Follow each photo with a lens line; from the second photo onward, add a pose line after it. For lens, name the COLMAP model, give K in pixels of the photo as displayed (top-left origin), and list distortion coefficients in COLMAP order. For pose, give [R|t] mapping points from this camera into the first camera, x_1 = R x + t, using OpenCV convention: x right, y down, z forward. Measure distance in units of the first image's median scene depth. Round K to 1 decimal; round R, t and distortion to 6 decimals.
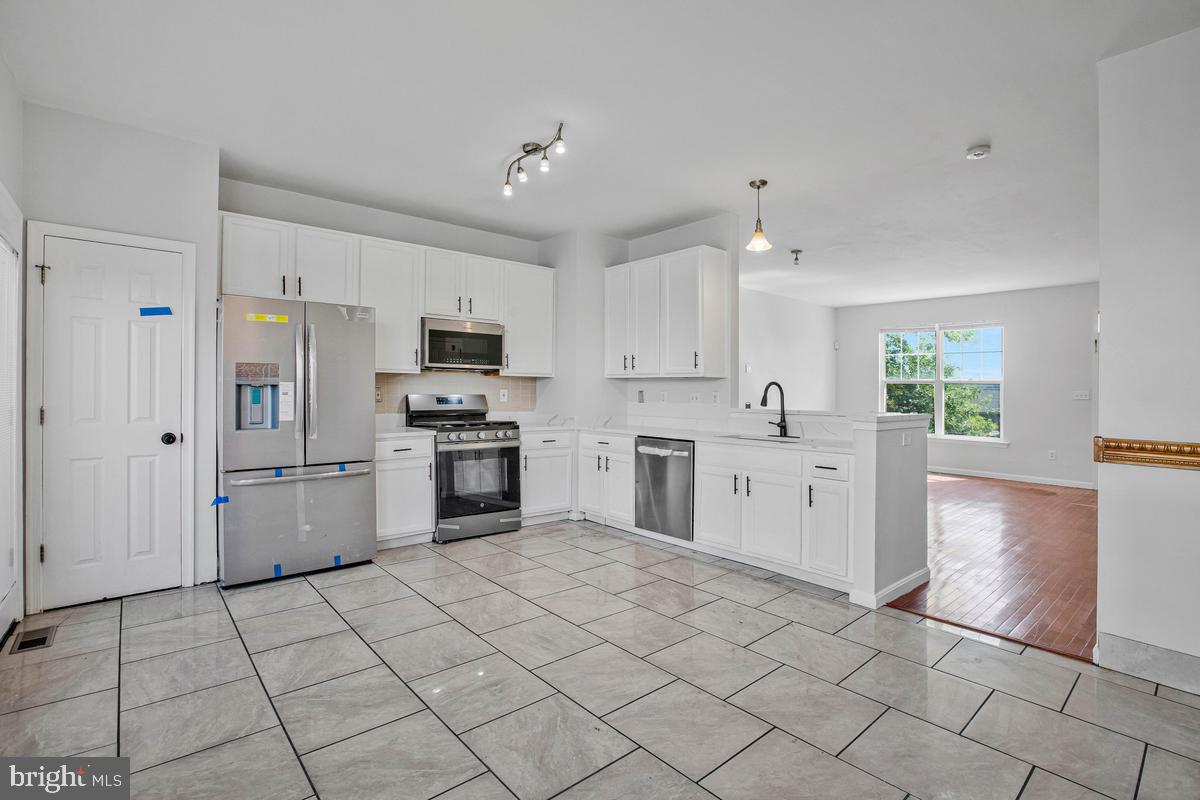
lens RADIAL K [[555.0, 0, 587.8], [0, 555.0, 387.7], [0, 0, 1]] dist [-0.038690, 0.001042]
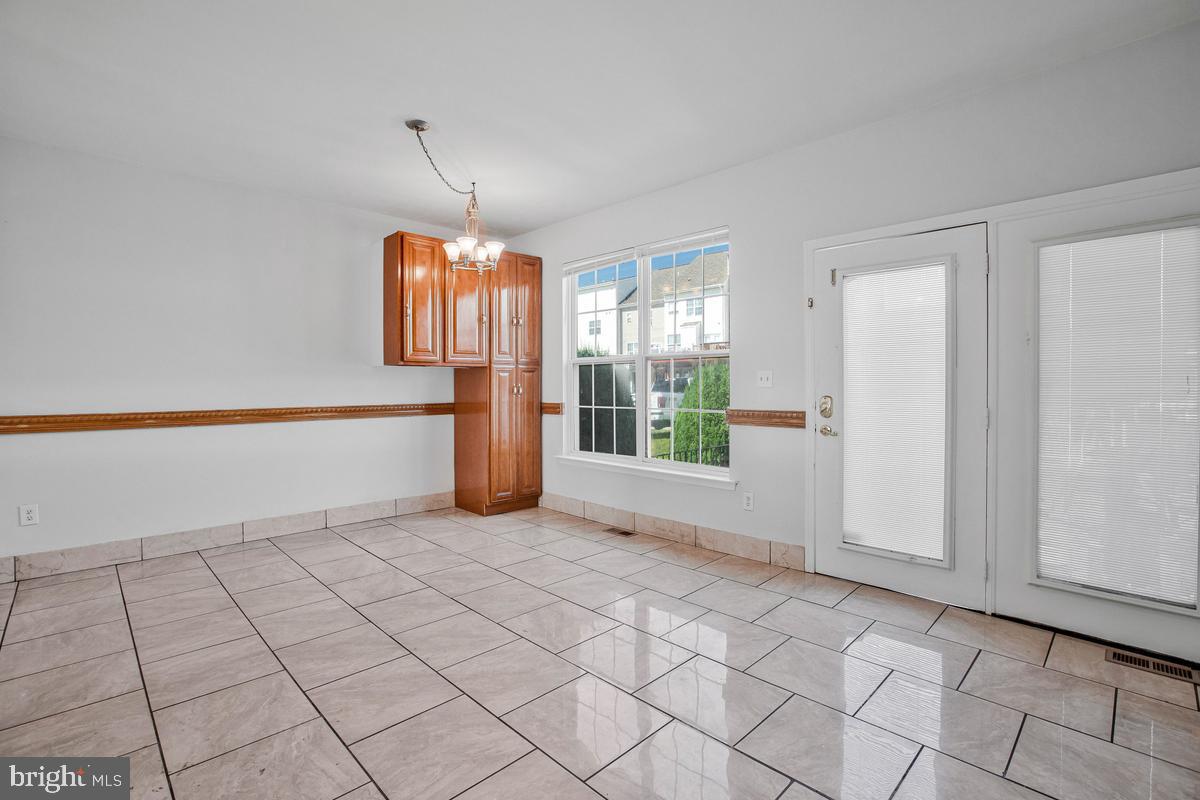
lens RADIAL K [[555.0, 0, 587.8], [0, 555.0, 387.7], [0, 0, 1]] dist [-0.038690, 0.001042]
pose [[-0.997600, -0.005153, -0.069048, -0.021096], [-0.005387, 0.999980, 0.003193, 0.005111], [0.069030, 0.003557, -0.997608, 1.225998]]
